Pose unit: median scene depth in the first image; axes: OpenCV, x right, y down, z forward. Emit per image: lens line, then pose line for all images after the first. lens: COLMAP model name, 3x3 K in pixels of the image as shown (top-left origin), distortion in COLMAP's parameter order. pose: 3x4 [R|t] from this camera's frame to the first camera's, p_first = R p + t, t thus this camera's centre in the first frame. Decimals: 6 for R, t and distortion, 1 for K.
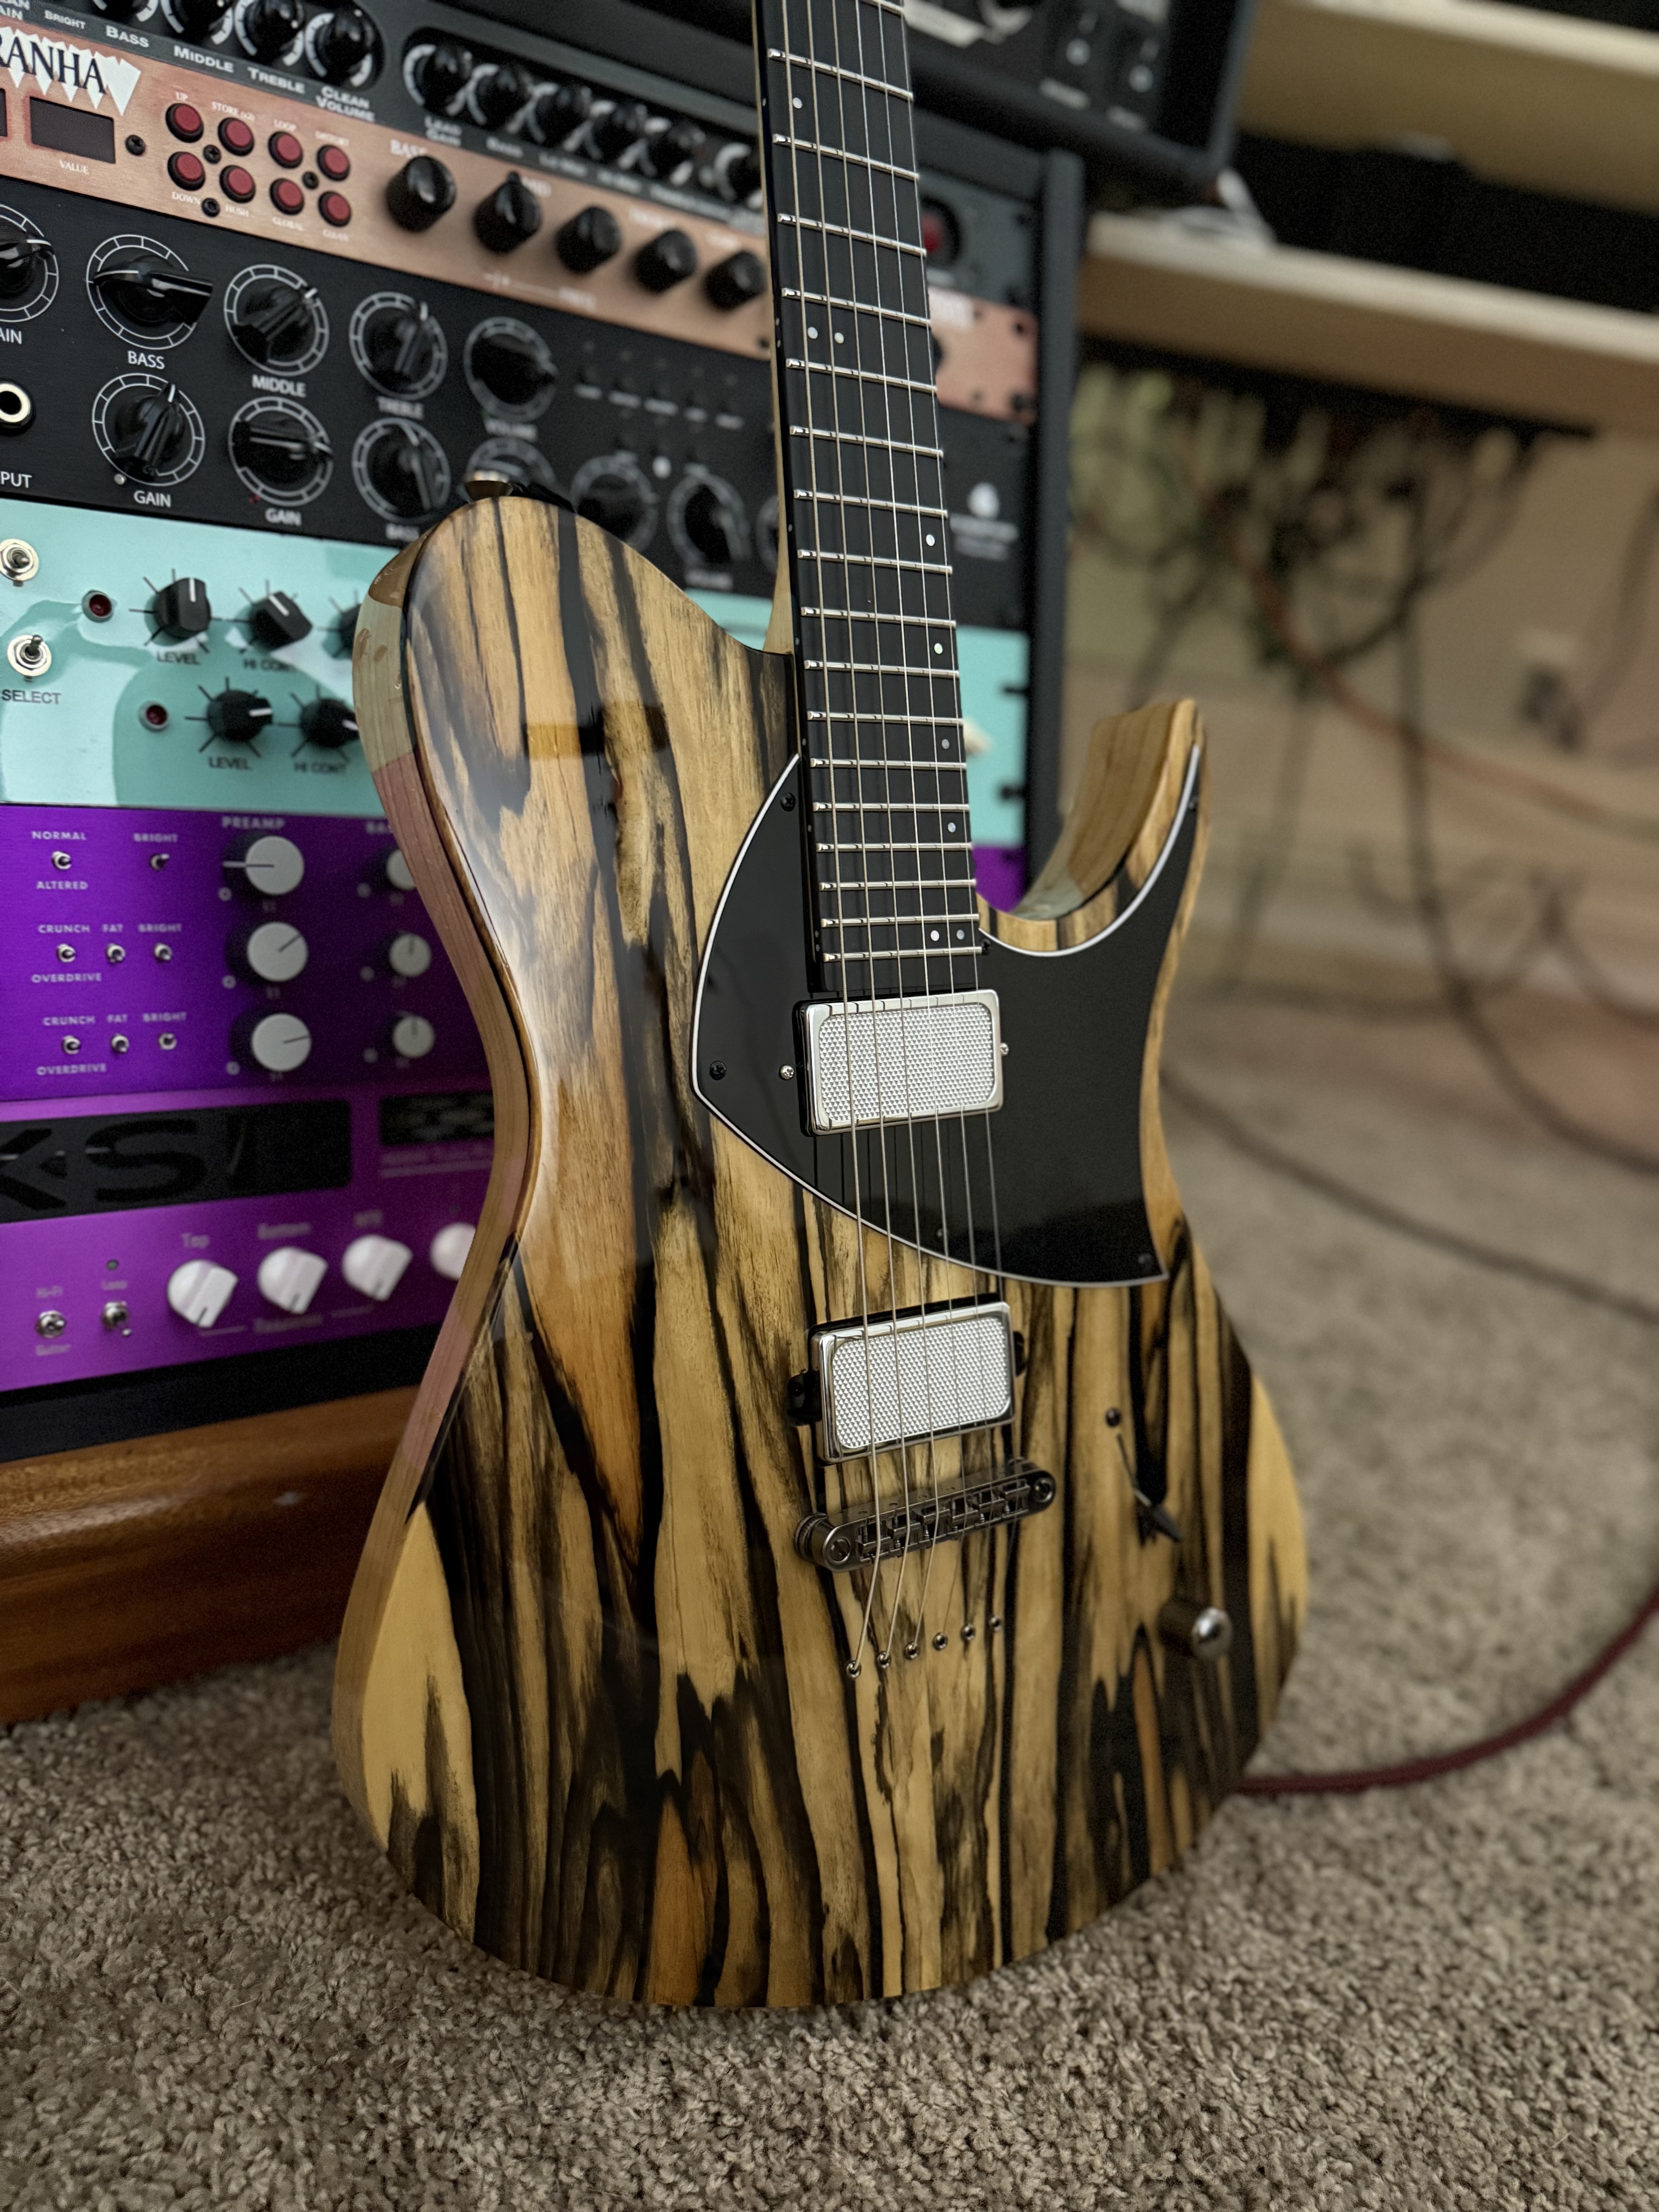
lens RADIAL K [[1626.5, 0, 848.0], [0, 1626.5, 1117.1], [0, 0, 1]] dist [0.003963, -0.022809]
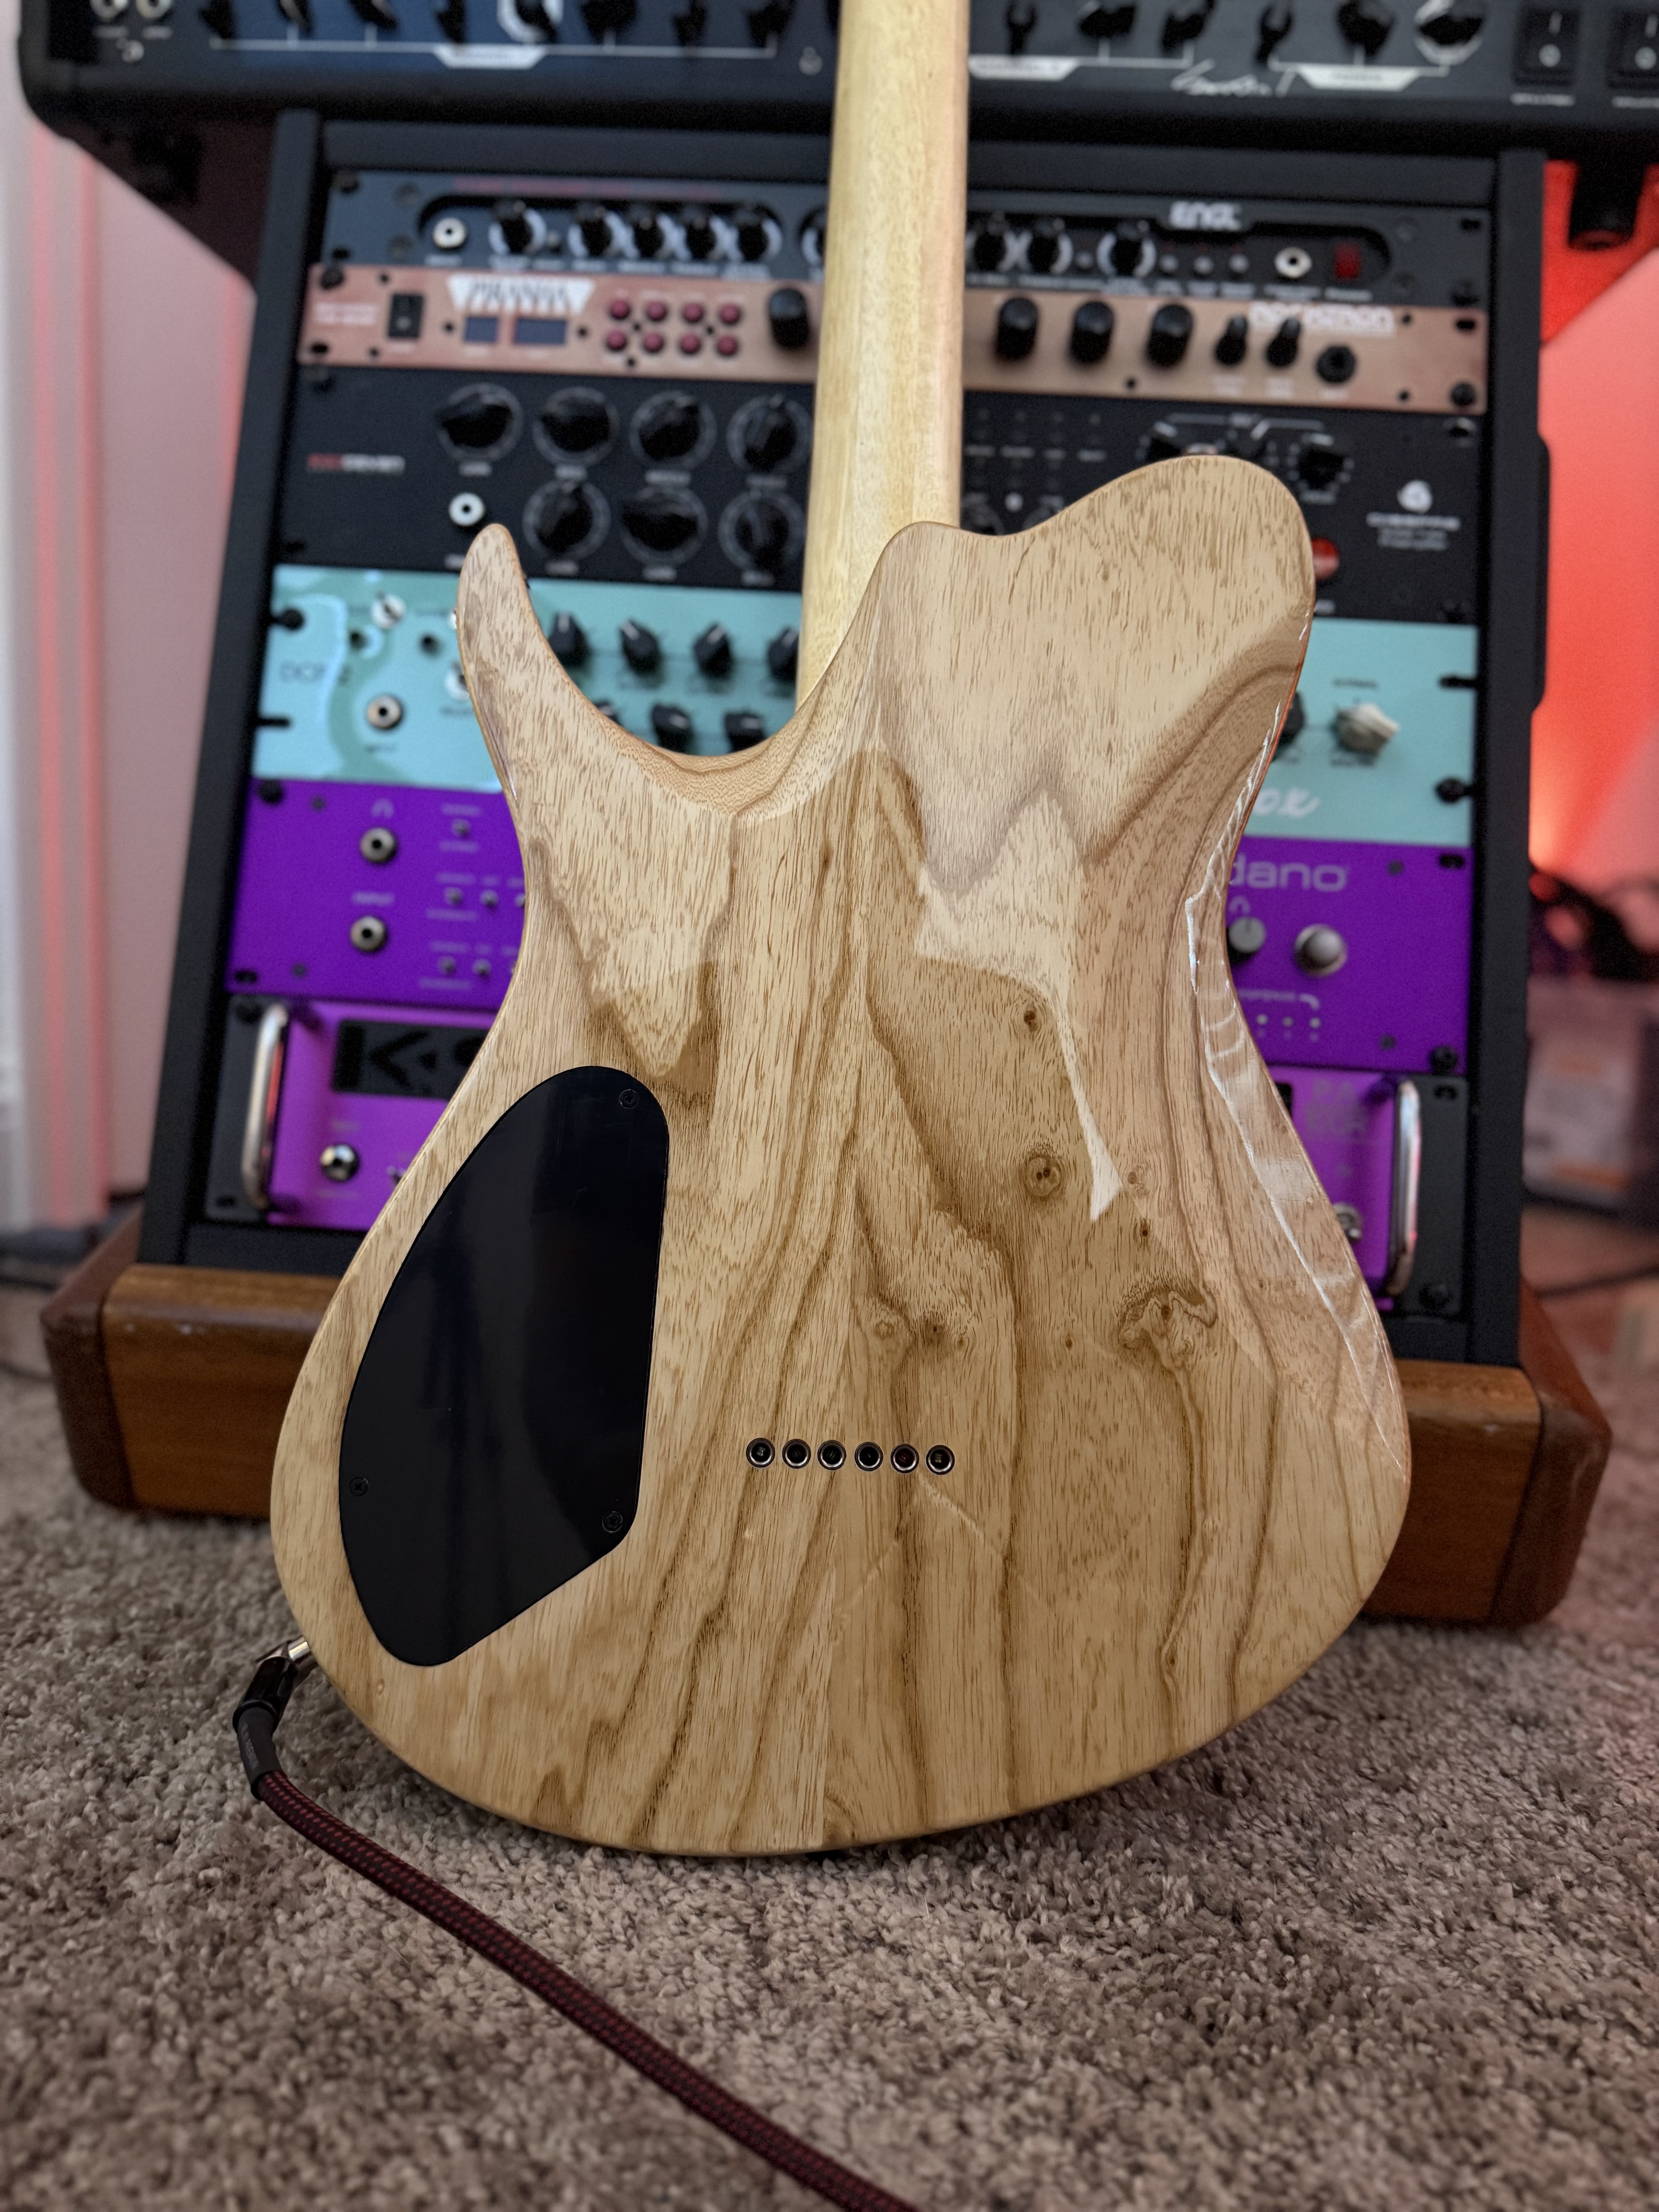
lens RADIAL K [[1626.5, 0, 815.2], [0, 1626.5, 1124.8], [0, 0, 1]] dist [0.003963, -0.022809]
pose [[0.763680, -0.014593, -0.645430, 0.586229], [-0.158342, 0.964974, -0.209170, 0.306475], [0.625876, 0.261938, 0.734621, 0.275689]]
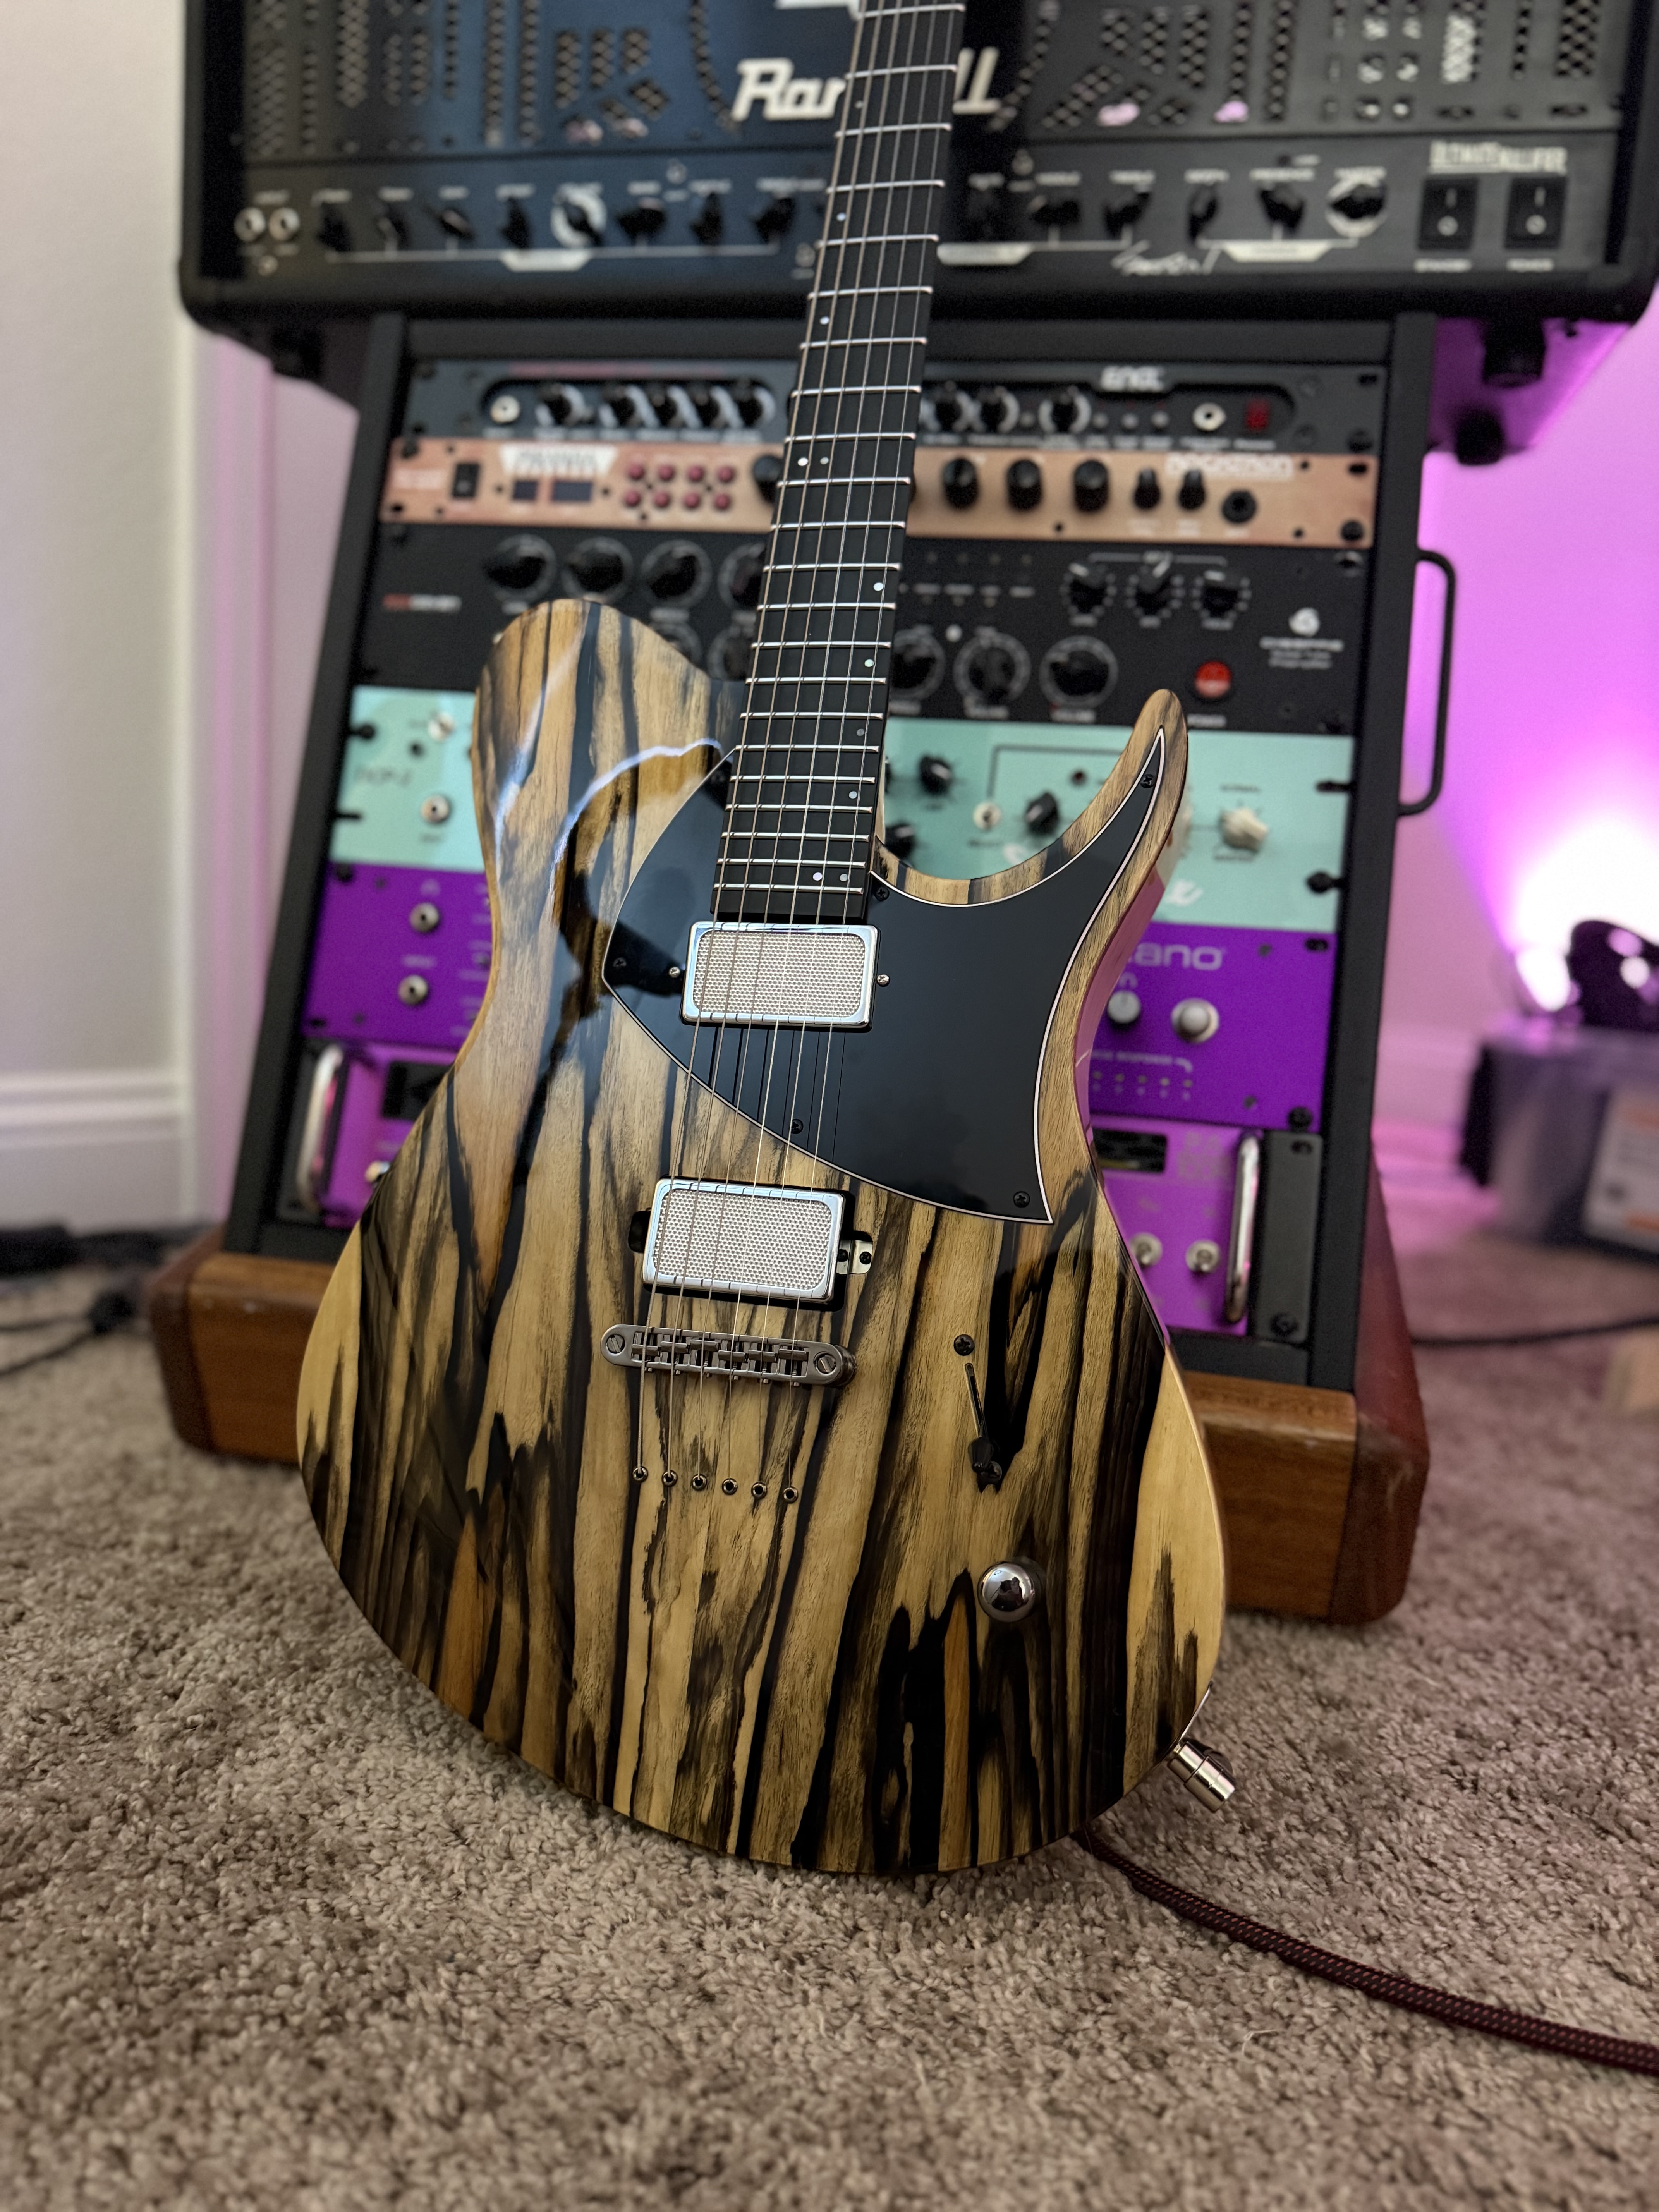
lens RADIAL K [[1626.5, 0, 825.4], [0, 1626.5, 1112.4], [0, 0, 1]] dist [0.003963, -0.022809]
pose [[0.668629, -0.008197, -0.743551, 0.927421], [-0.214850, 0.955161, -0.203731, 0.293712], [0.711881, 0.295972, 0.636888, 0.280304]]
